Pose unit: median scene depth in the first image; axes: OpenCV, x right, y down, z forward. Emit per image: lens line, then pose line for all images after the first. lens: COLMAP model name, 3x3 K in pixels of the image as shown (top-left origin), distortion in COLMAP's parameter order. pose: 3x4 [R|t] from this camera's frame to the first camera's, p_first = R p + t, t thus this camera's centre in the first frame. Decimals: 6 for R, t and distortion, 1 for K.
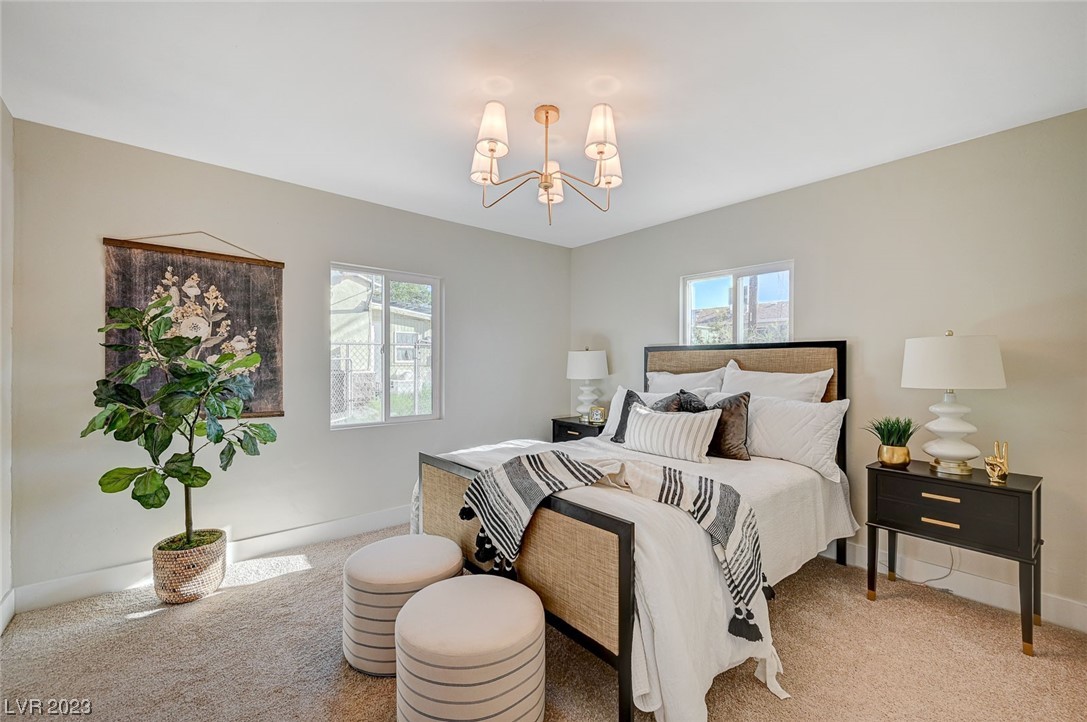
lens RADIAL K [[455.7, 0, 544.6], [0, 455.7, 363.0], [0, 0, 1]] dist [-0.002176, -0.000524]
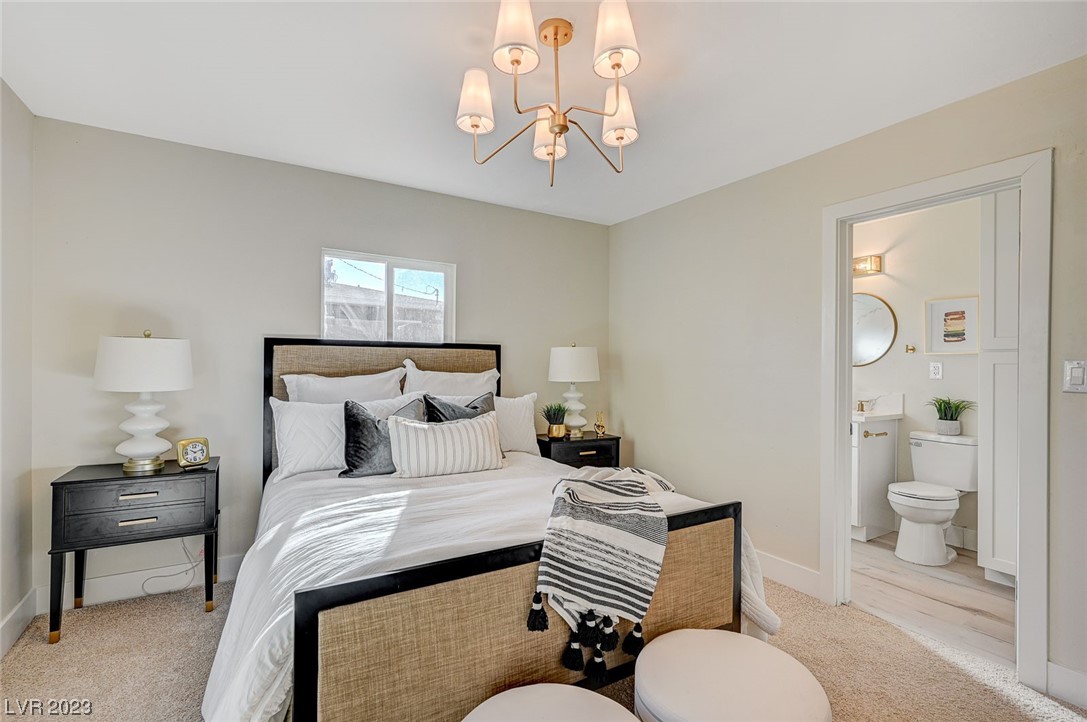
lens RADIAL K [[497.9, 0, 543.5], [0, 497.9, 361.0], [0, 0, 1]] dist [-0.024874, 0.000120]
pose [[0.175985, 0.006133, 0.984374, -0.599705], [-0.007328, 0.999961, -0.004920, -0.000665], [-0.984365, -0.006348, 0.176024, 0.659541]]
